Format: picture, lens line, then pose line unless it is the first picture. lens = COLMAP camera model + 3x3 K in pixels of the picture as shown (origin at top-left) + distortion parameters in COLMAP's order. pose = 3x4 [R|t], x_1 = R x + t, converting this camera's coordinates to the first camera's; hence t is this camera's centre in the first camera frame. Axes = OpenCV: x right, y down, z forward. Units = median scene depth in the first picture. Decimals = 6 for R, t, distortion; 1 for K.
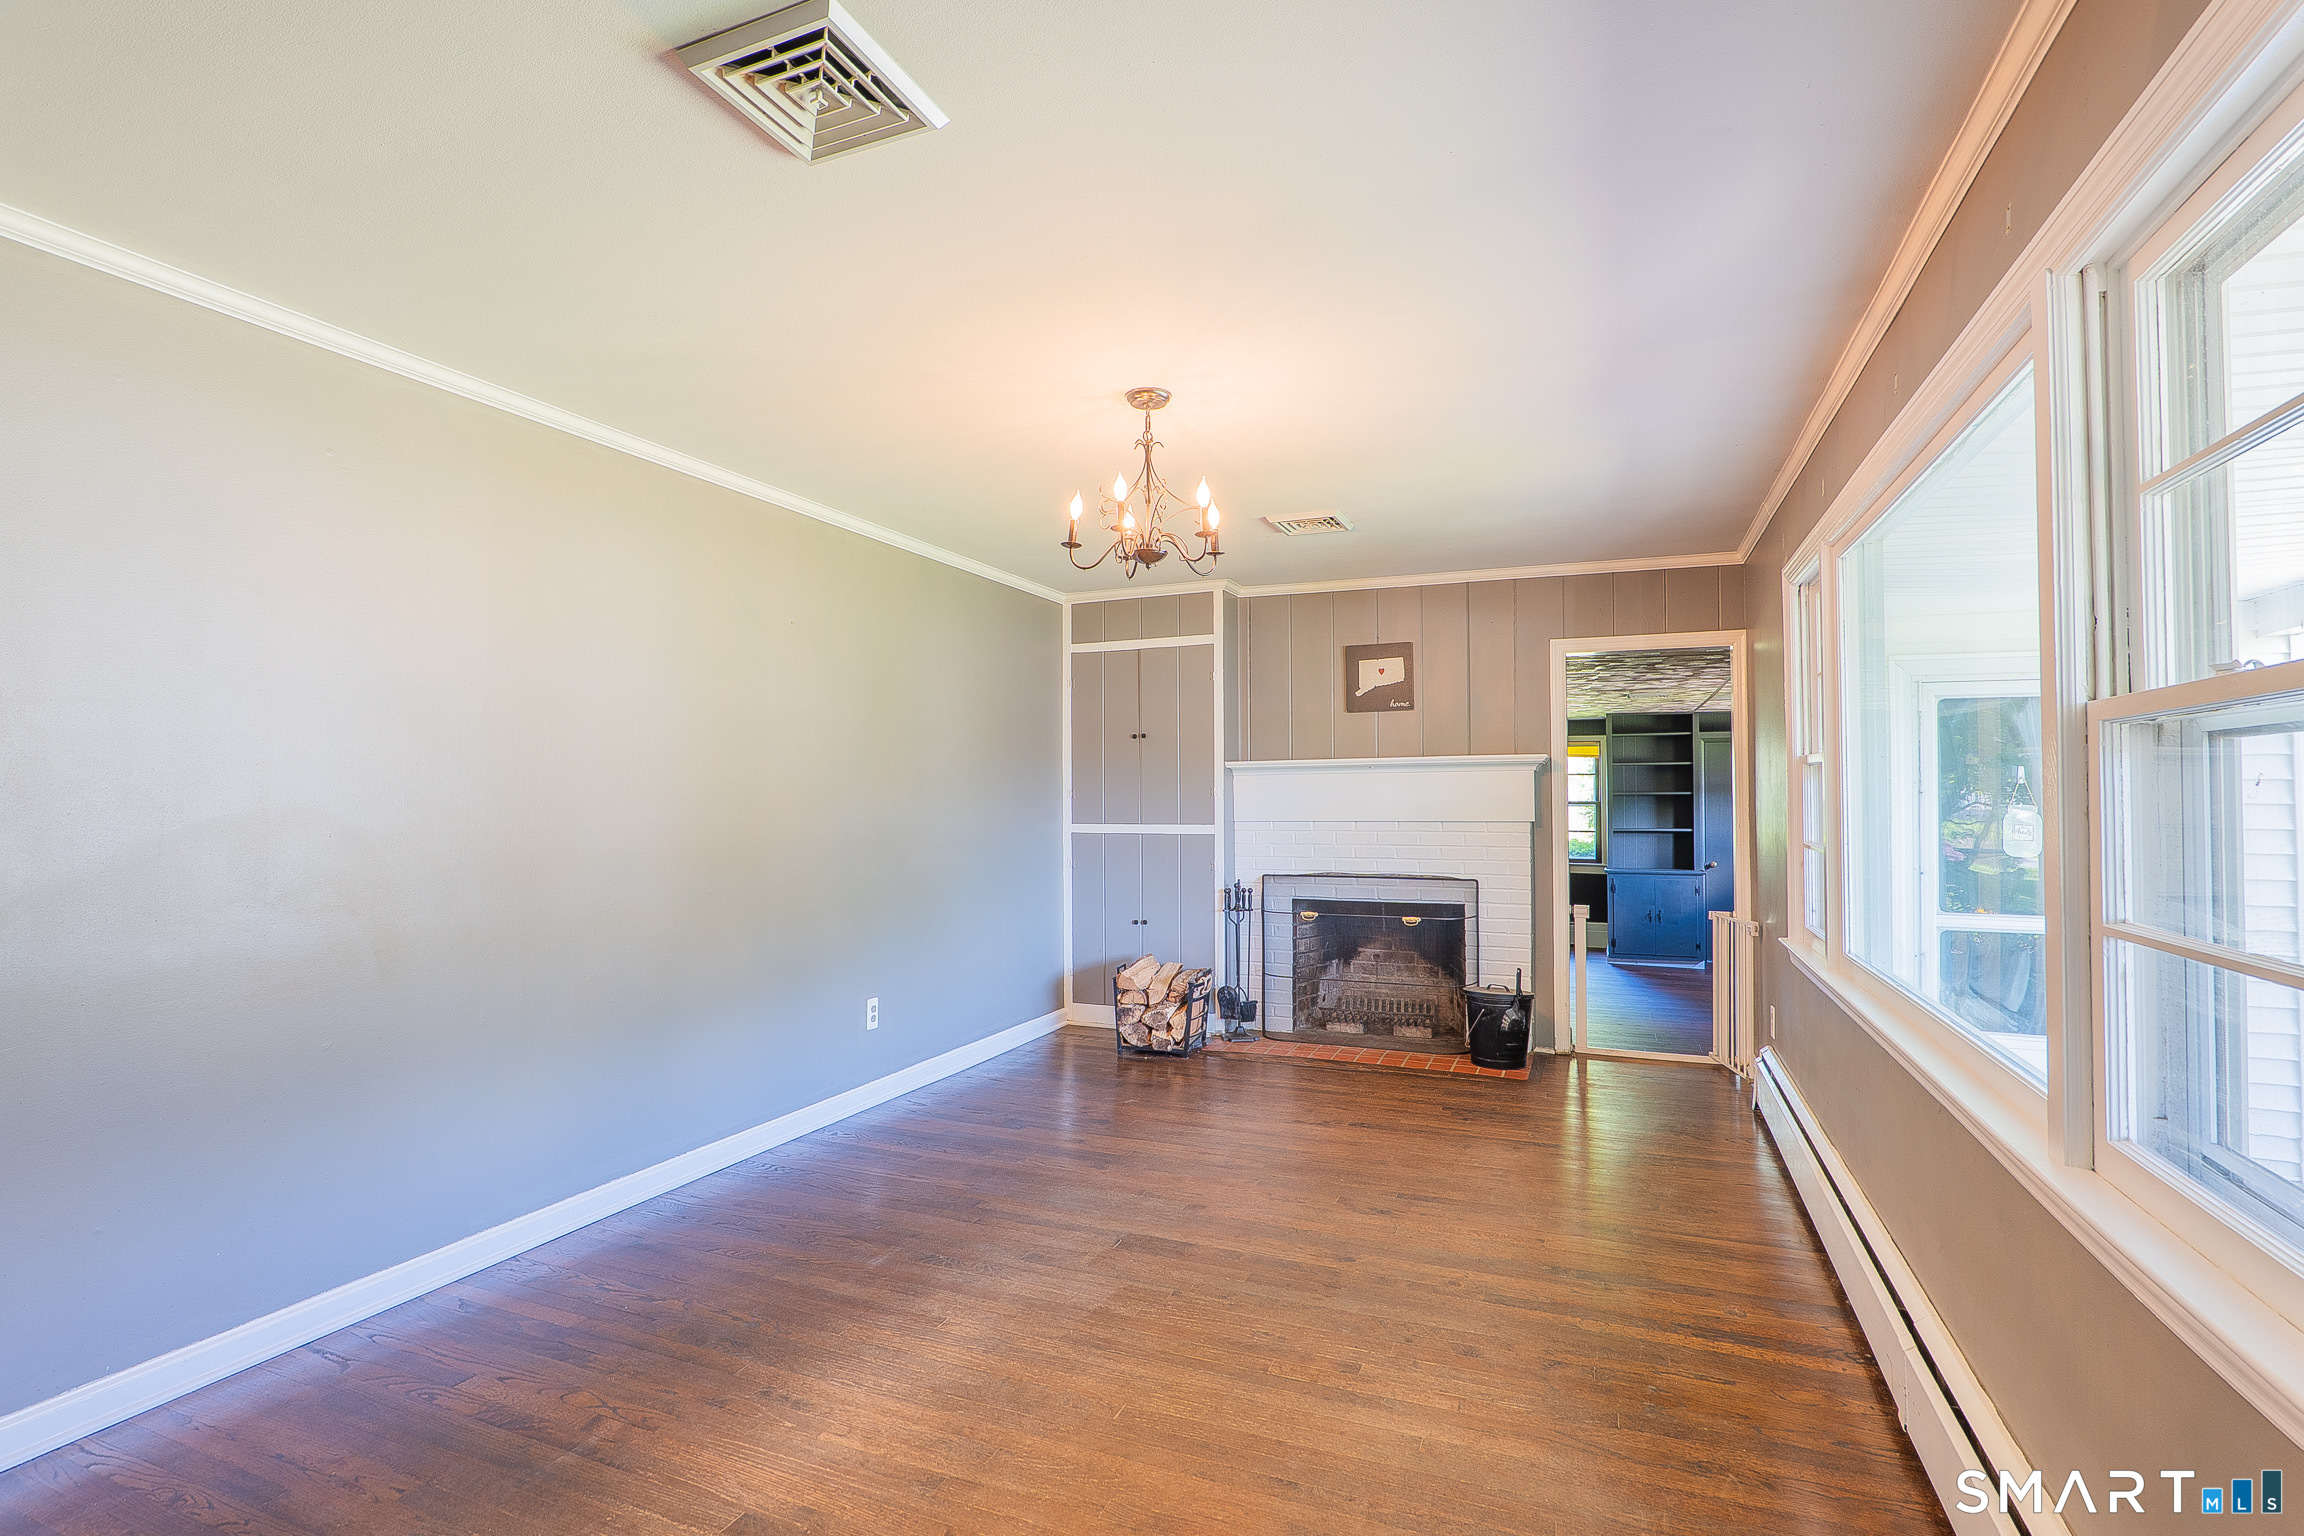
lens RADIAL K [[1072.8, 0, 1158.3], [0, 1072.8, 771.7], [0, 0, 1]] dist [-0.012921, 0.006171]
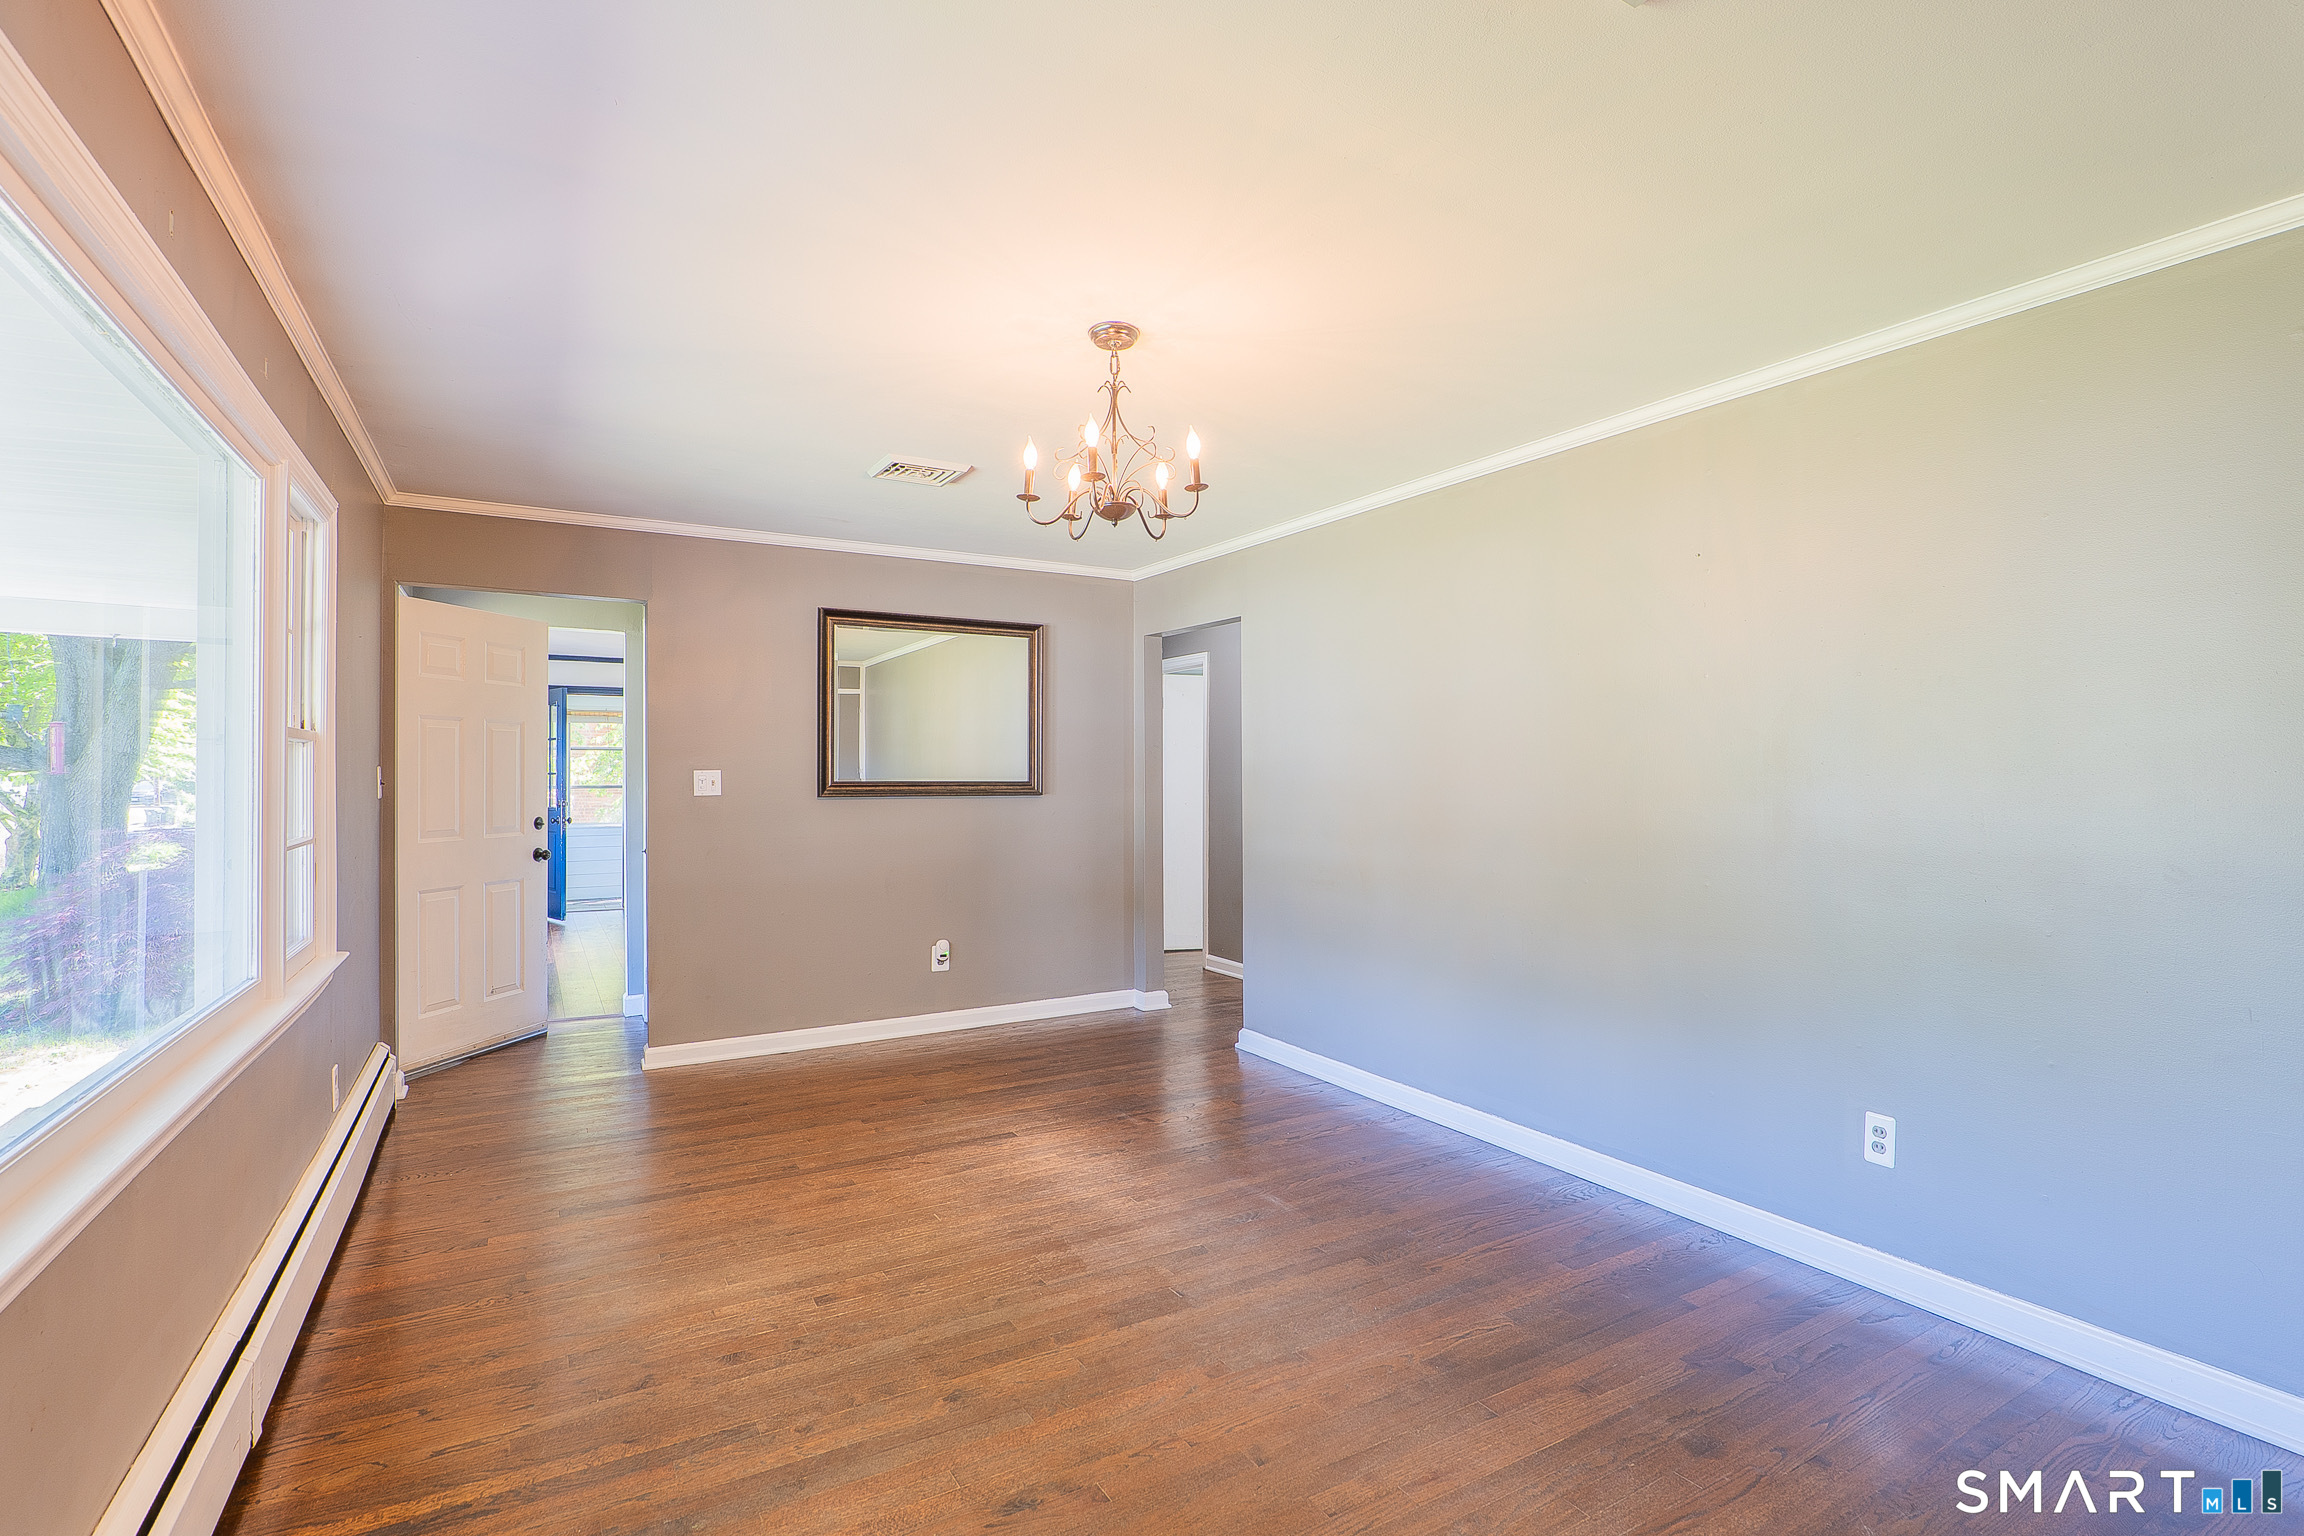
lens RADIAL K [[1072.8, 0, 1170.0], [0, 1072.8, 762.9], [0, 0, 1]] dist [-0.012921, 0.006171]
pose [[-0.589114, -0.009175, -0.807998, 0.743194], [0.019229, 0.999493, -0.025370, 0.033508], [0.807821, -0.030482, -0.588639, 1.678272]]
